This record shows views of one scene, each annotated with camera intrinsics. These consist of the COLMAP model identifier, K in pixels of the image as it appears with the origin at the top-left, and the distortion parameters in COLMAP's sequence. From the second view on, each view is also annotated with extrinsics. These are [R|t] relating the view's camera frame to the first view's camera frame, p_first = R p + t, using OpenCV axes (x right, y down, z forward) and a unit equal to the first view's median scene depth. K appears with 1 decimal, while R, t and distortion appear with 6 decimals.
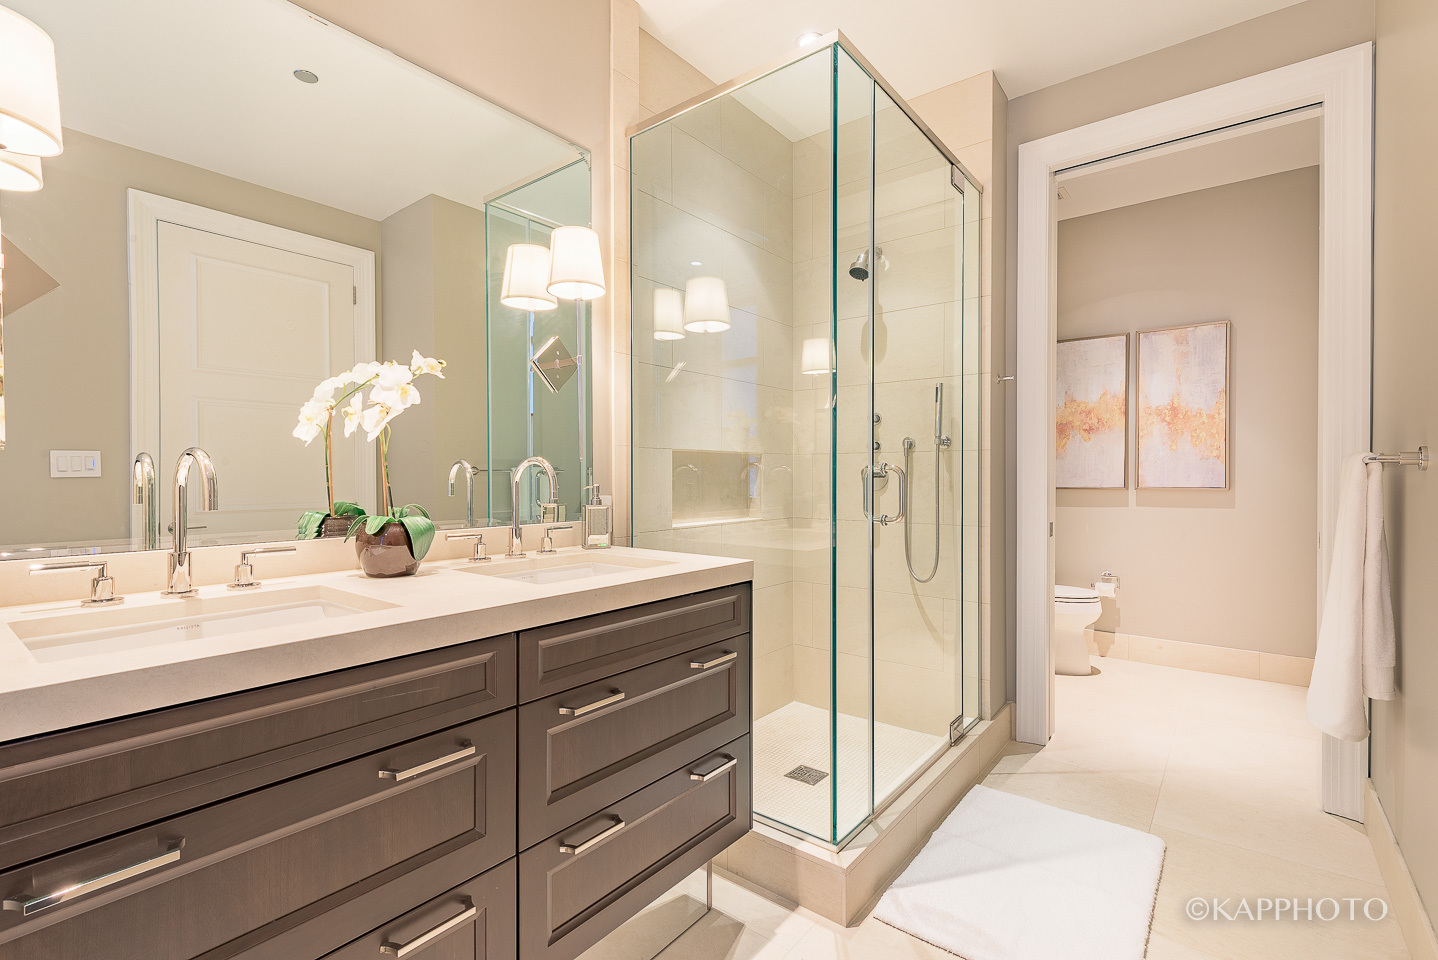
lens RADIAL K [[644.1, 0, 728.8], [0, 644.1, 474.5], [0, 0, 1]] dist [-0.009277, -0.000171]
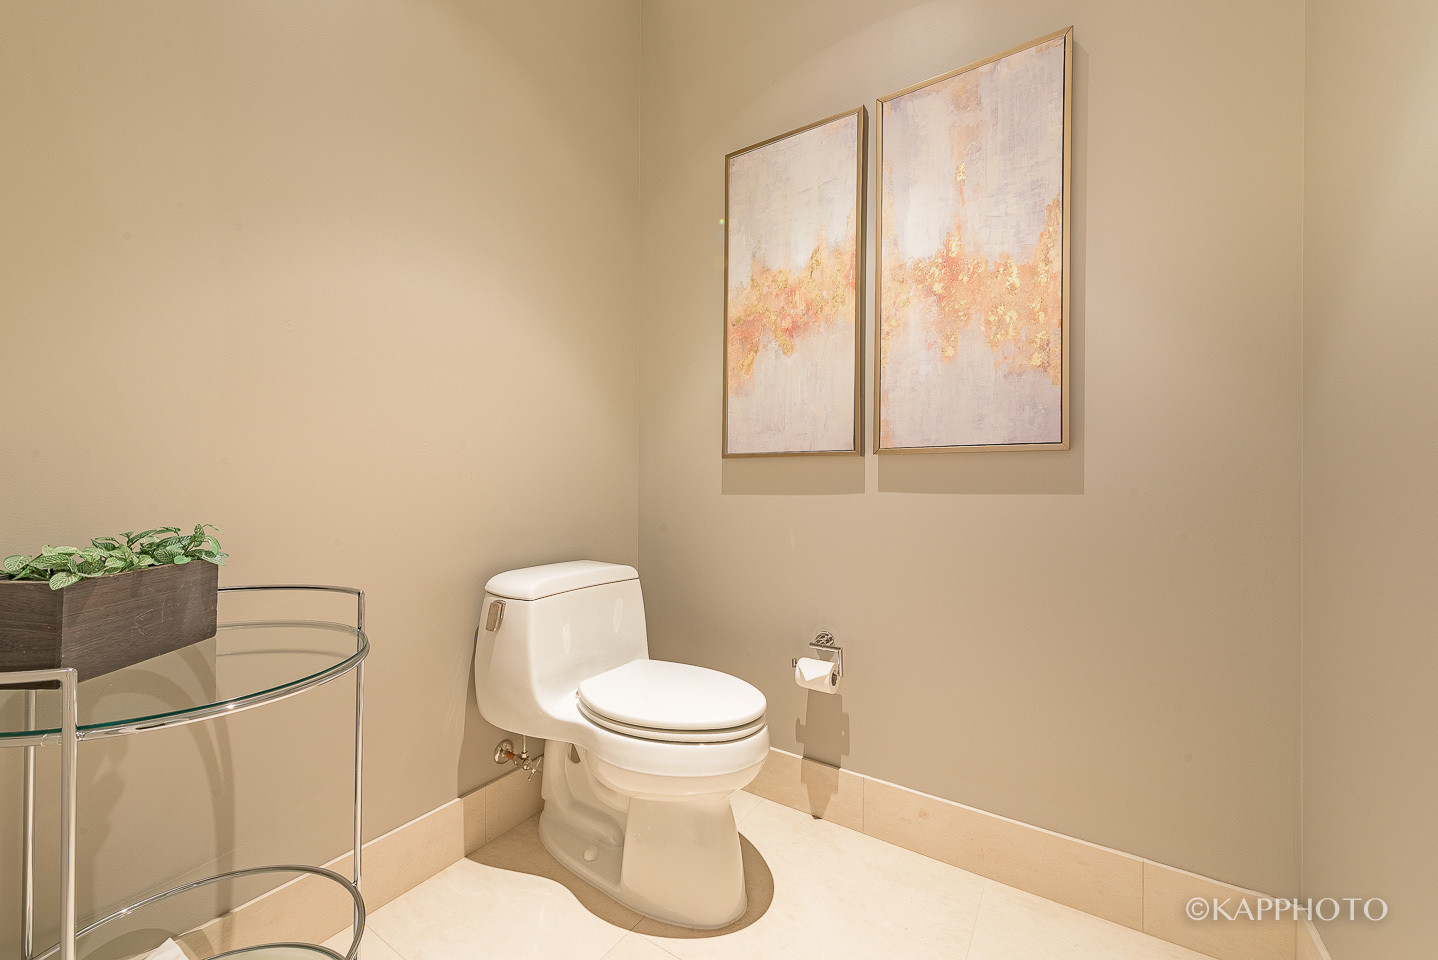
lens RADIAL K [[579.2, 0, 718.0], [0, 579.2, 474.2], [0, 0, 1]] dist [0.003844, -0.001672]
pose [[0.993759, 0.009703, 0.111127, 0.497589], [-0.008235, 0.999873, -0.013660, 0.045843], [-0.111245, 0.012659, 0.993712, 0.632526]]
